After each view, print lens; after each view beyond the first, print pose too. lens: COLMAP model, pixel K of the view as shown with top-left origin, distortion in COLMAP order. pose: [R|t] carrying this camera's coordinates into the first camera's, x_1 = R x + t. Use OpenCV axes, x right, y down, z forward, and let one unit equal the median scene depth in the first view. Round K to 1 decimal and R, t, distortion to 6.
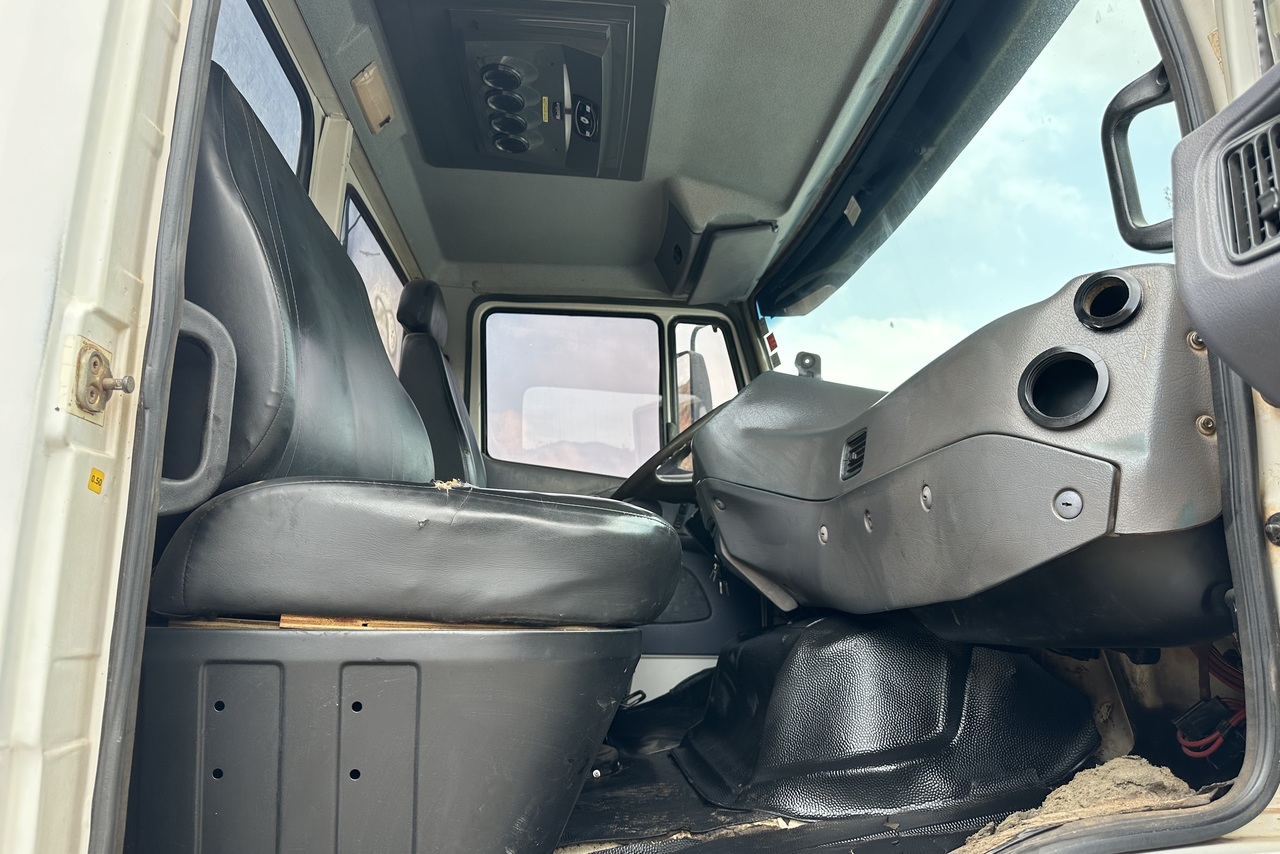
lens RADIAL K [[887.3, 0, 640.5], [0, 887.3, 414.7], [0, 0, 1]] dist [0.098227, -0.155603]
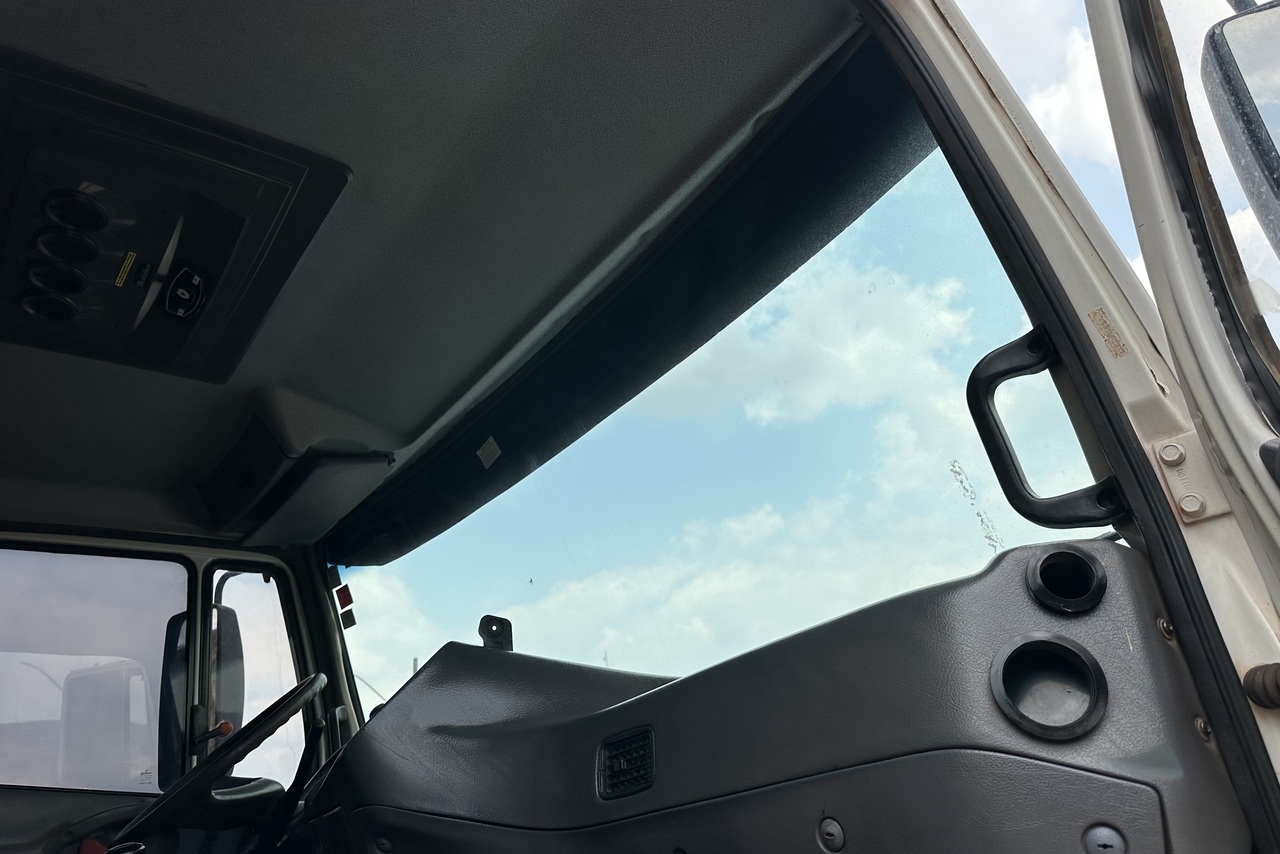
lens RADIAL K [[887.3, 0, 640.5], [0, 887.3, 414.7], [0, 0, 1]] dist [0.098227, -0.155603]
pose [[0.837498, 0.134078, 0.529736, -0.108219], [0.016533, 0.962769, -0.269819, -0.018969], [-0.546190, 0.234731, 0.804101, 0.178031]]
